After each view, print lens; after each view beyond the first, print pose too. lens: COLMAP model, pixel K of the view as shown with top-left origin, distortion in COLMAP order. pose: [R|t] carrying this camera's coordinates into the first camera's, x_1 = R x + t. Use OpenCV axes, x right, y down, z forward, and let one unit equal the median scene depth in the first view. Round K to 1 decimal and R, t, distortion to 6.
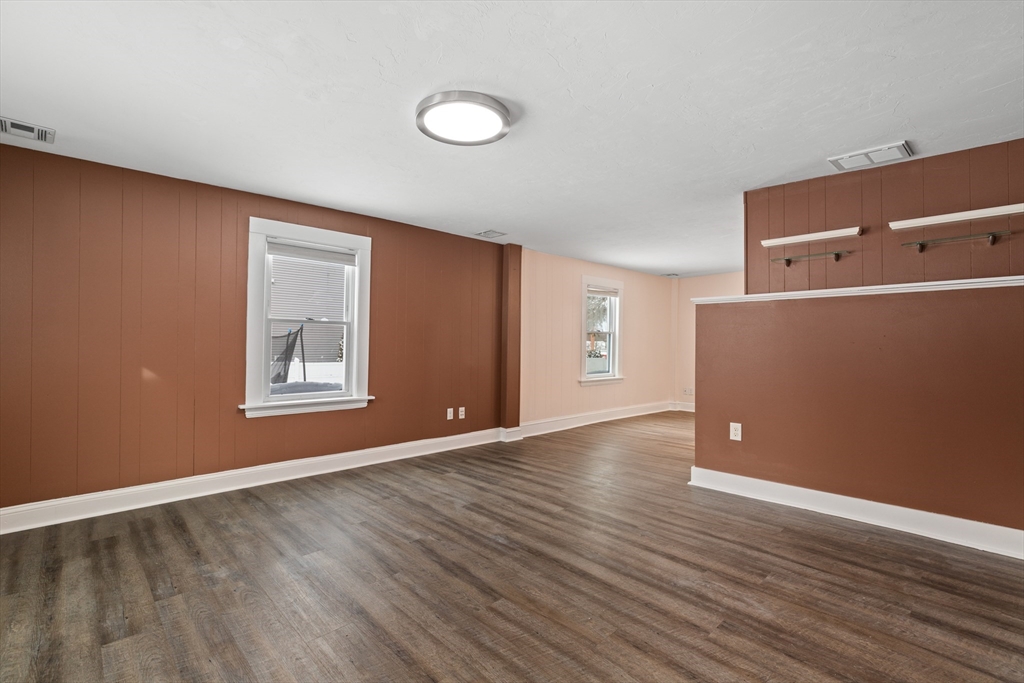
lens RADIAL K [[462.3, 0, 512.0], [0, 462.3, 341.5], [0, 0, 1]] dist [-0.000378, 0.000294]
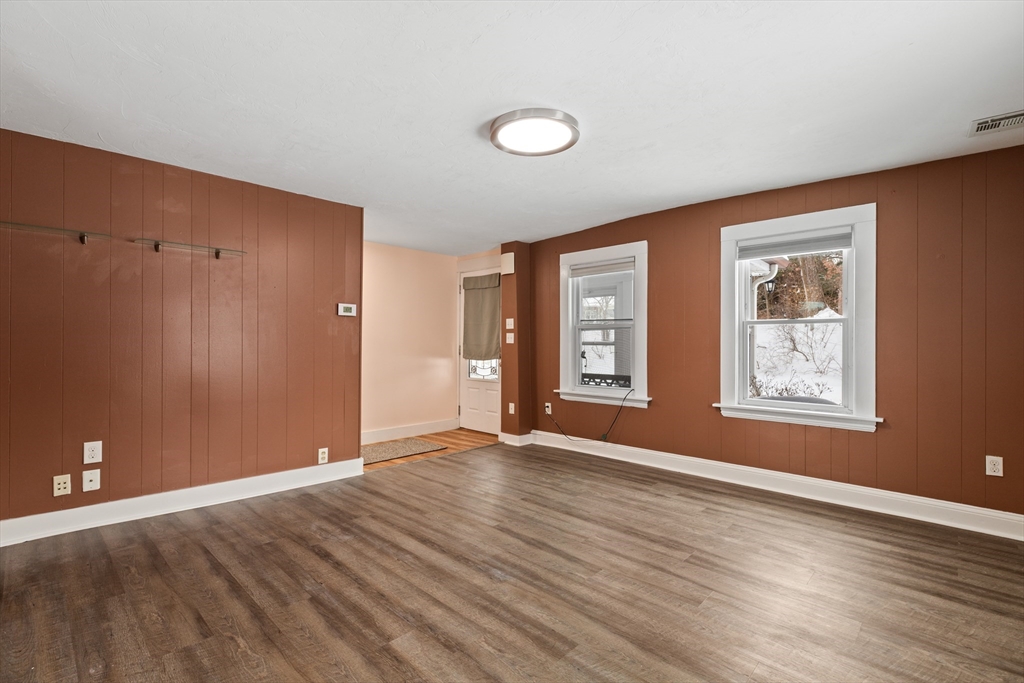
lens RADIAL K [[462.3, 0, 512.0], [0, 462.3, 341.5], [0, 0, 1]] dist [-0.000378, 0.000294]
pose [[-0.998822, -0.006269, -0.048110, -0.005136], [-0.005609, 0.999889, -0.013837, 0.012110], [0.048192, -0.013551, -0.998746, 1.857471]]
